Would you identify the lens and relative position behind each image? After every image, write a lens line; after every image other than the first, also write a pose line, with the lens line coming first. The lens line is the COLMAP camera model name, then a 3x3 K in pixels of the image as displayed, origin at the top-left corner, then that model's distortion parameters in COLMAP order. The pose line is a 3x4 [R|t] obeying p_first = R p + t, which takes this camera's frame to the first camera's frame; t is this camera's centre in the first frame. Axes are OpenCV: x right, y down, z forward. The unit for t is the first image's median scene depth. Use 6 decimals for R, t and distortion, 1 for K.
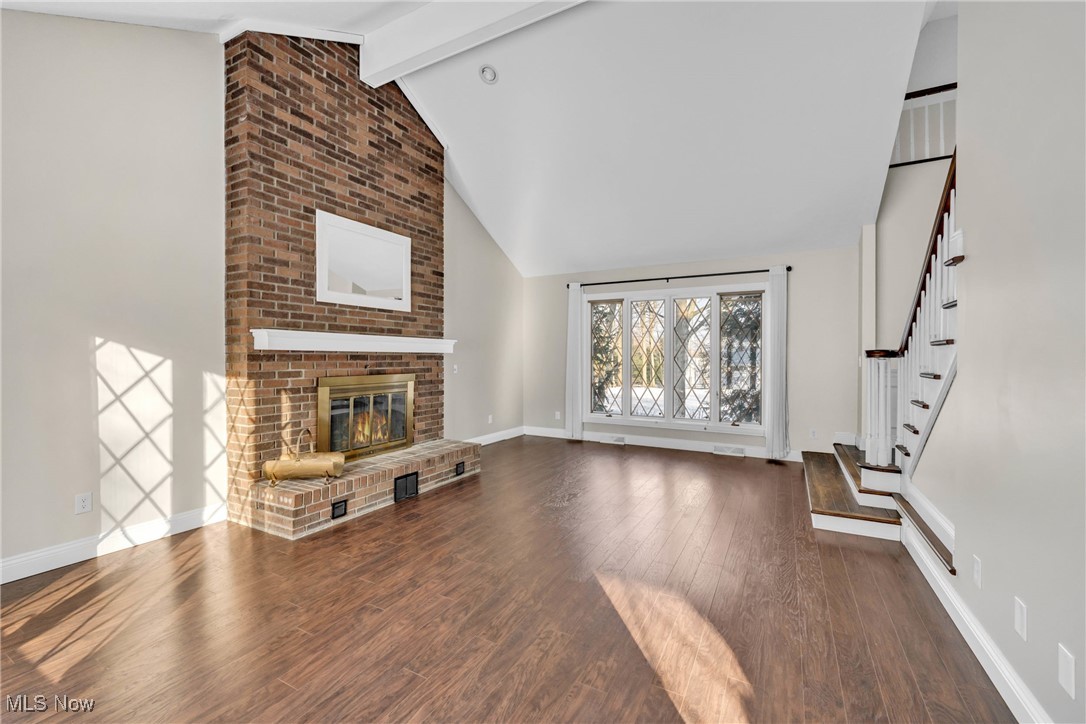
lens RADIAL K [[443.7, 0, 543.5], [0, 443.7, 363.6], [0, 0, 1]] dist [-0.001042, -0.000193]
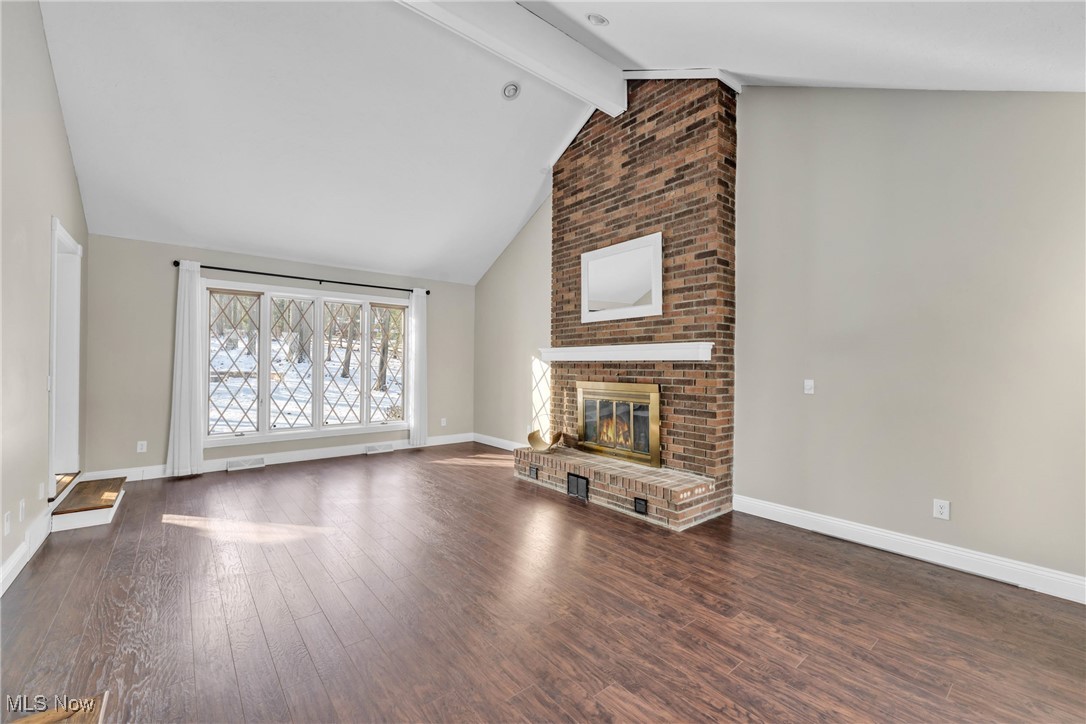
lens RADIAL K [[443.7, 0, 543.5], [0, 443.7, 363.6], [0, 0, 1]] dist [-0.001042, -0.000193]
pose [[-0.373088, -0.006797, -0.927771, 0.652346], [-0.018198, 0.999834, -0.000007, -0.015900], [0.927618, 0.016881, -0.373150, 1.197891]]
